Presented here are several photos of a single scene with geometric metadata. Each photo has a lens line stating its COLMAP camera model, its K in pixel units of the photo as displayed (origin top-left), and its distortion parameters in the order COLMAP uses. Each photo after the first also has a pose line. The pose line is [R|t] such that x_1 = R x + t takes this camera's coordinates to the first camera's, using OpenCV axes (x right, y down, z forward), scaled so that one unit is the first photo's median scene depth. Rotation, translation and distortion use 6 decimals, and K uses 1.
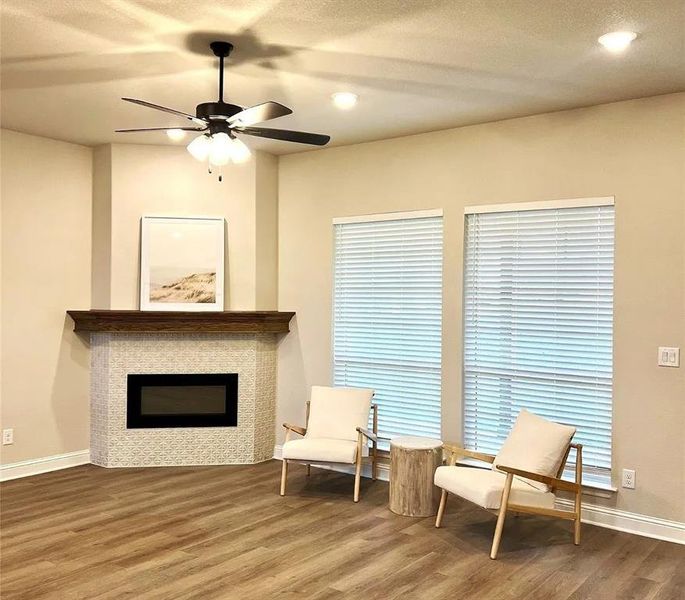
lens RADIAL K [[688.0, 0, 342.5], [0, 688.0, 300.0], [0, 0, 1]] dist [0.033248, -0.015968]
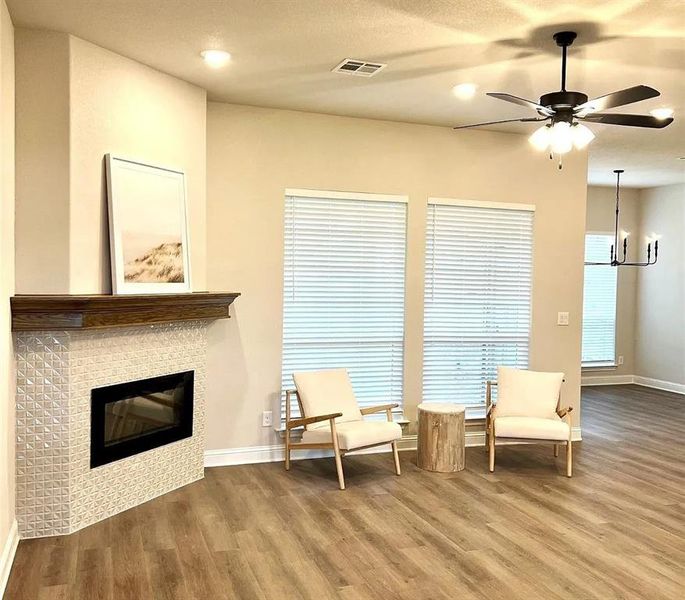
lens RADIAL K [[688.0, 0, 342.5], [0, 688.0, 300.0], [0, 0, 1]] dist [0.033248, -0.015968]
pose [[0.546391, -0.030147, 0.836988, -0.861301], [-0.012940, 0.998929, 0.044427, -0.014644], [-0.837430, -0.035105, 0.545415, 0.499808]]
